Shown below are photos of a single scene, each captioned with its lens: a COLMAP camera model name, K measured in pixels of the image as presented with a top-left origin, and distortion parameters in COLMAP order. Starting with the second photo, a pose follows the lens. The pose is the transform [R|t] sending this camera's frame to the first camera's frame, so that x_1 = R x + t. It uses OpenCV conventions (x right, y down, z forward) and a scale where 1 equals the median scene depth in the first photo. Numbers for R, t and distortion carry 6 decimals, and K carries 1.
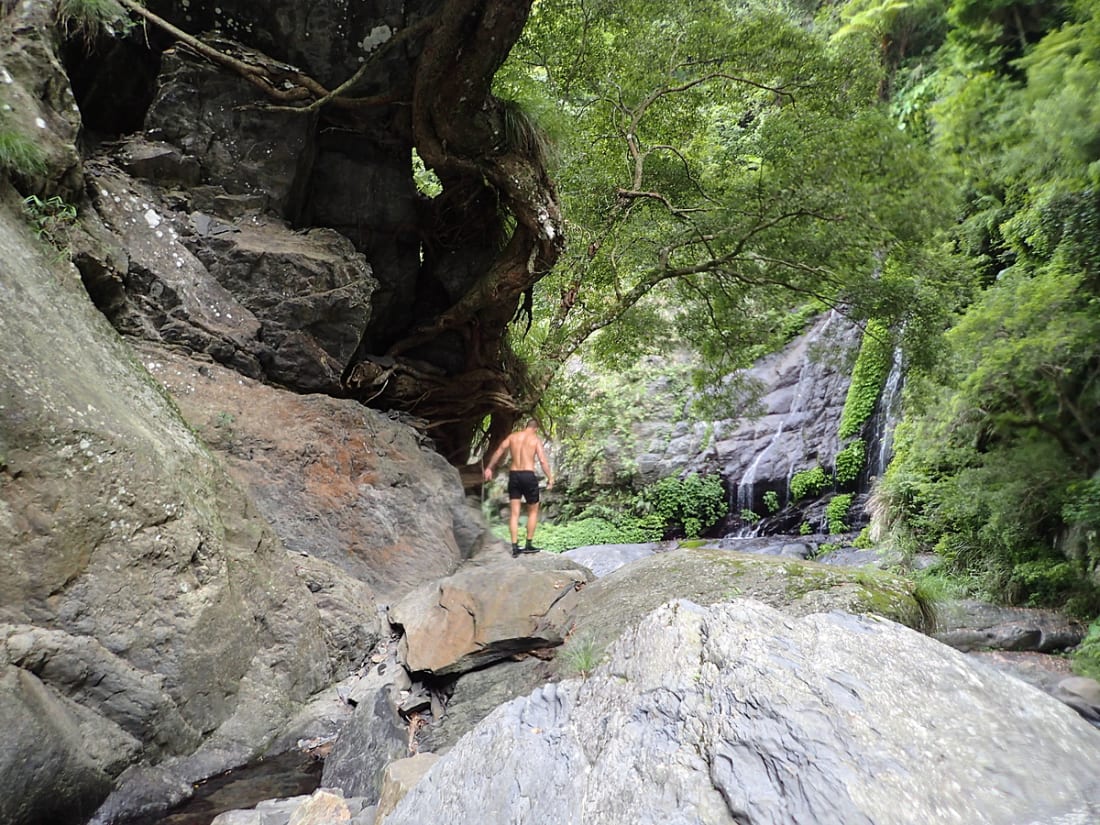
lens RADIAL K [[819.8, 0, 561.3], [0, 819.8, 407.8], [0, 0, 1]] dist [0.006395, -0.002667]
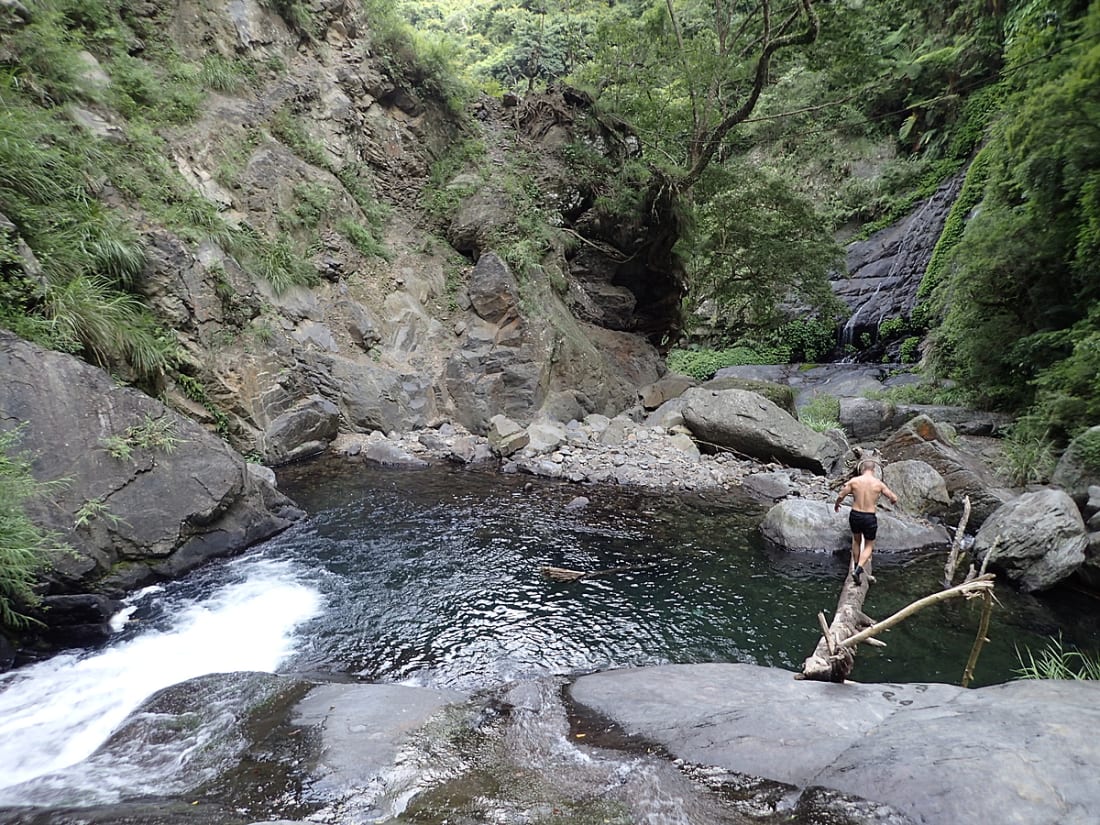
lens RADIAL K [[819.8, 0, 552.2], [0, 819.8, 404.7], [0, 0, 1]] dist [0.006395, -0.002667]
pose [[0.972447, 0.040457, -0.229588, 0.052488], [0.012992, 0.973892, 0.226641, -0.109080], [0.232763, -0.223379, 0.946532, -0.527820]]
